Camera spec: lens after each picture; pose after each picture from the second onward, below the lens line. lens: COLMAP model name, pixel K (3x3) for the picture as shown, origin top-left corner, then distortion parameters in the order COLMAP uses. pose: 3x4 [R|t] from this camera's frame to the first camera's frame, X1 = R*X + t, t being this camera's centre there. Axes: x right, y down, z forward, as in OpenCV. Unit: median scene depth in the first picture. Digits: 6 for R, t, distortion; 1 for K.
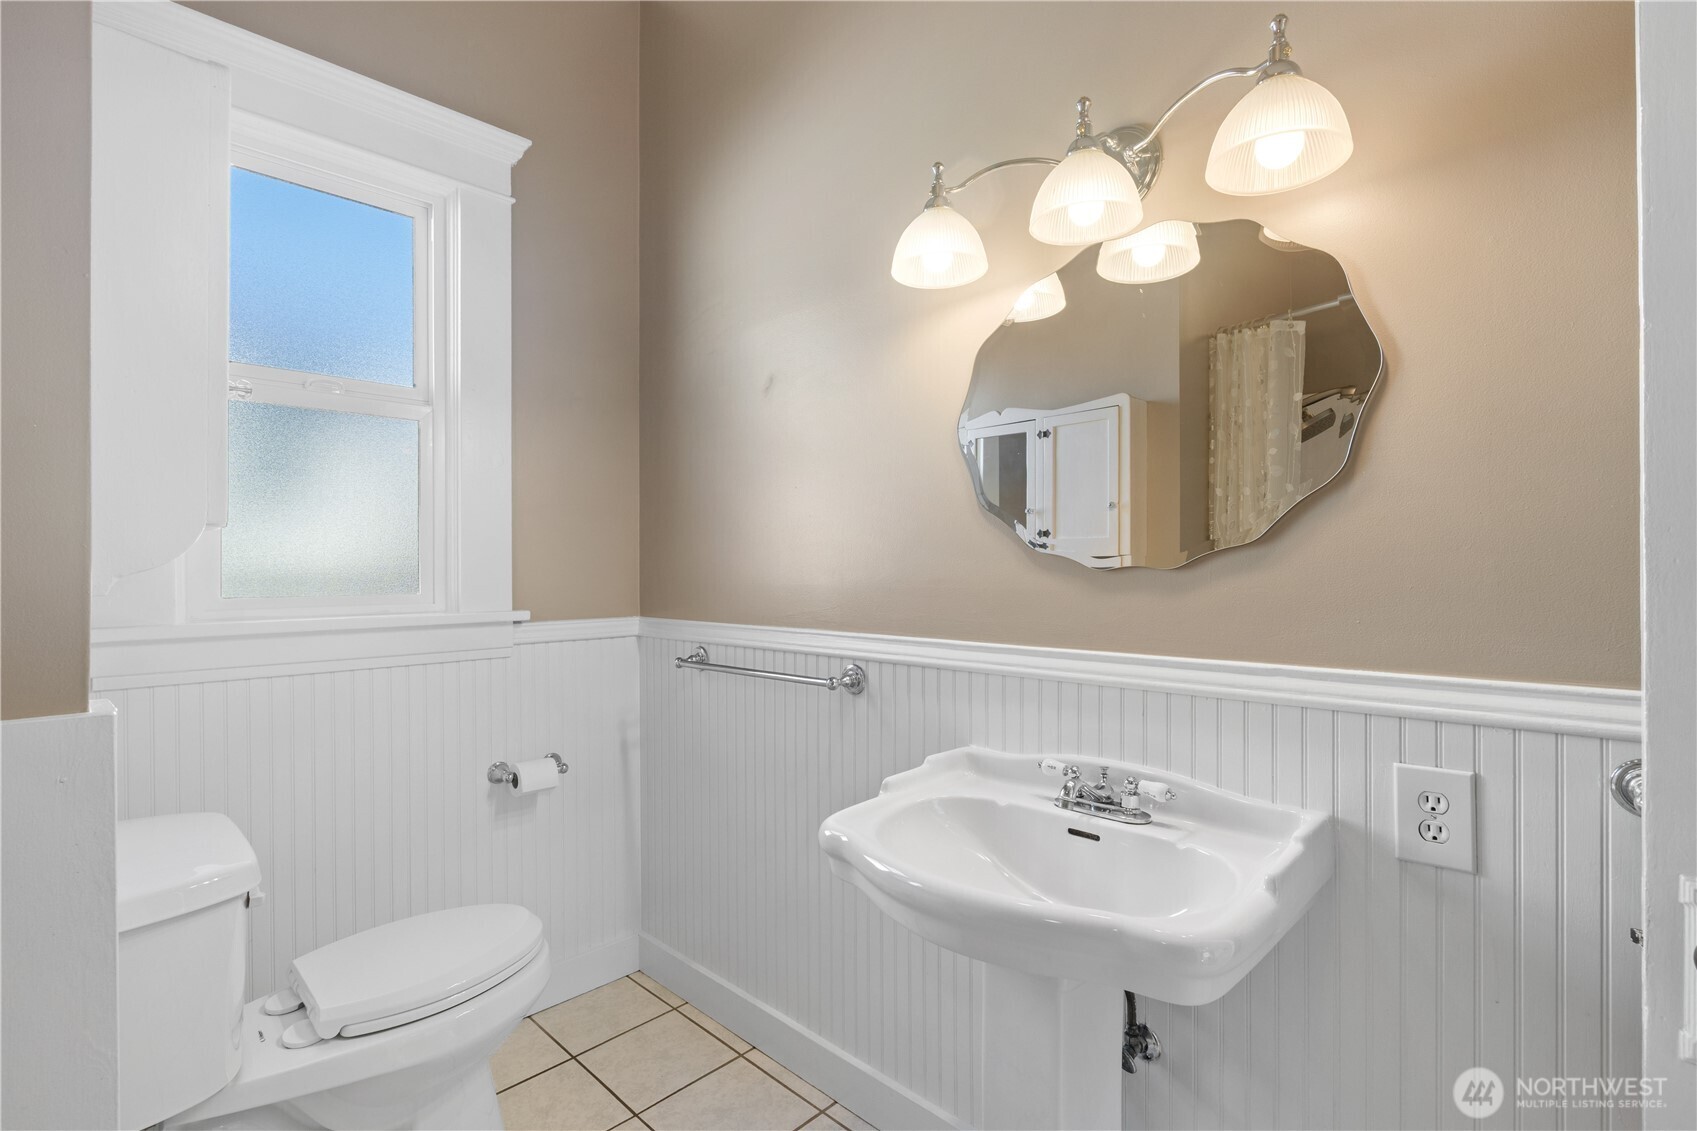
lens RADIAL K [[780.0, 0, 858.1], [0, 780.0, 574.1], [0, 0, 1]] dist [-0.009757, 0.000422]
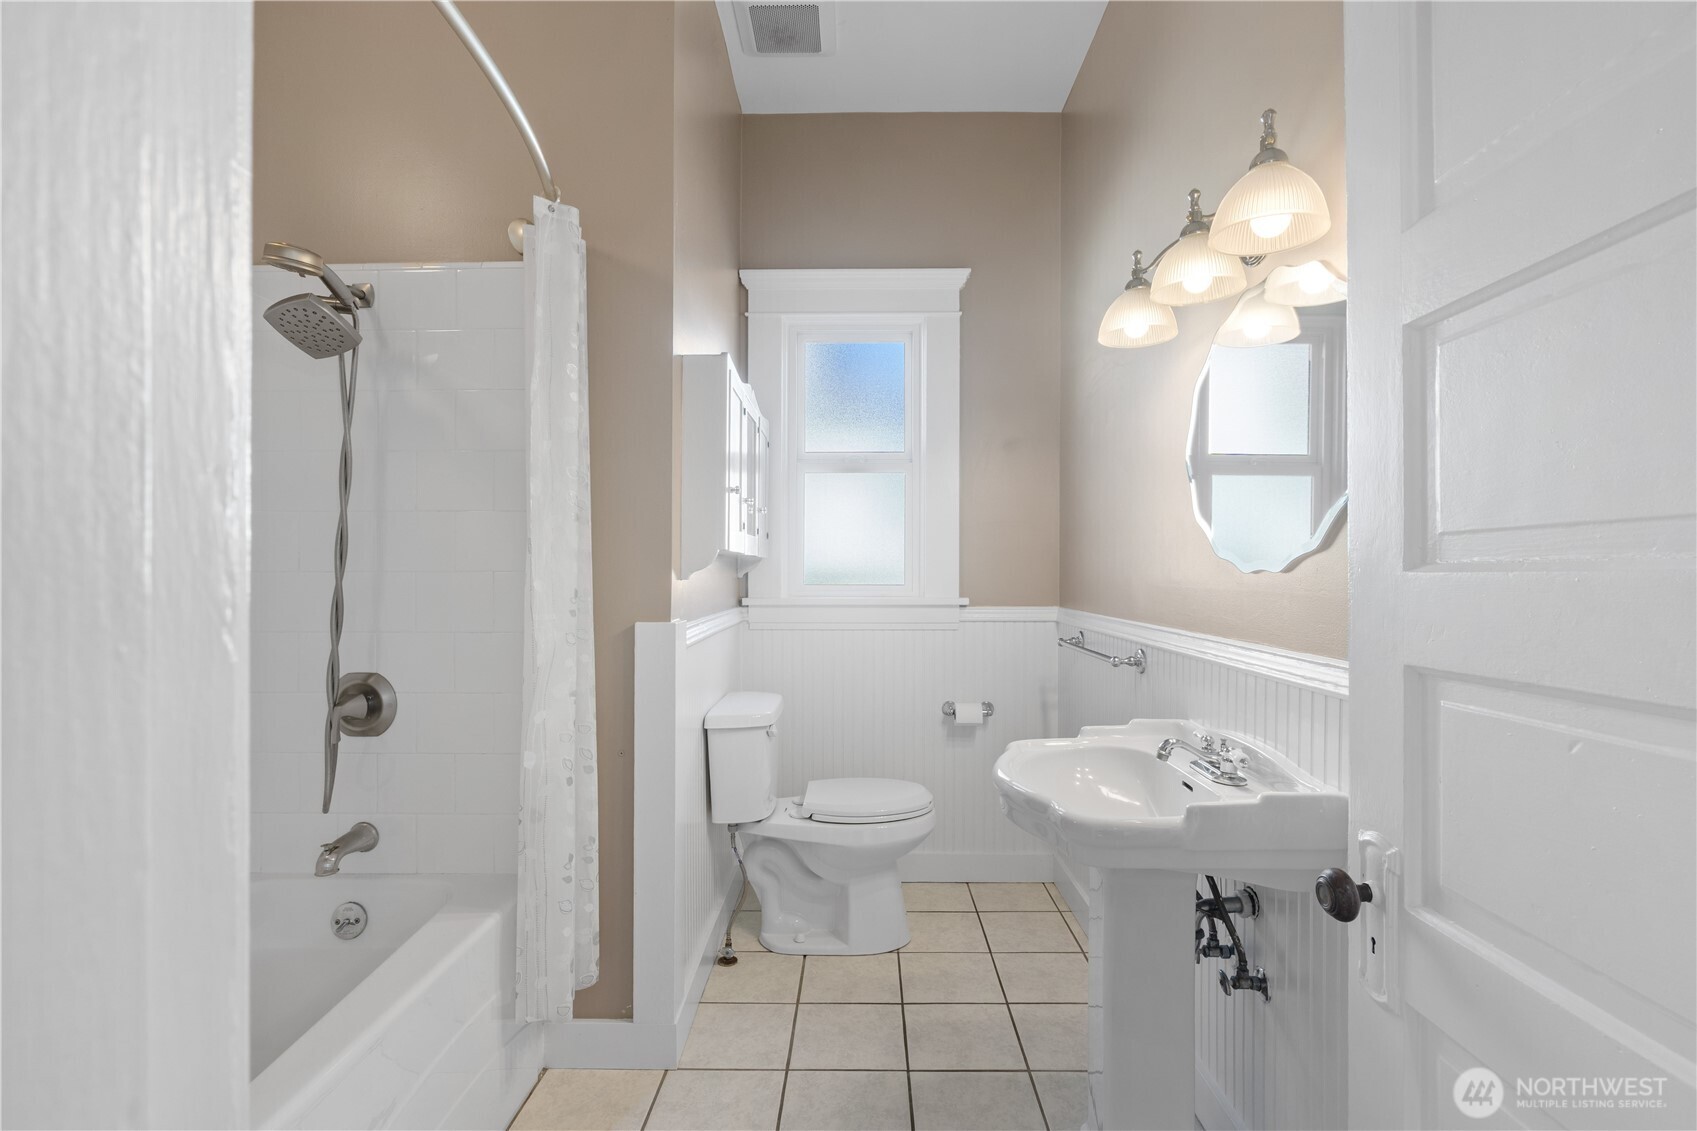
lens RADIAL K [[796.7, 0, 856.4], [0, 796.7, 571.7], [0, 0, 1]] dist [-0.006542, 0.000172]
pose [[0.684318, 0.006377, -0.729156, 0.522230], [-0.005892, 0.999977, 0.003215, -0.005337], [0.729160, 0.002096, 0.684340, -0.156747]]
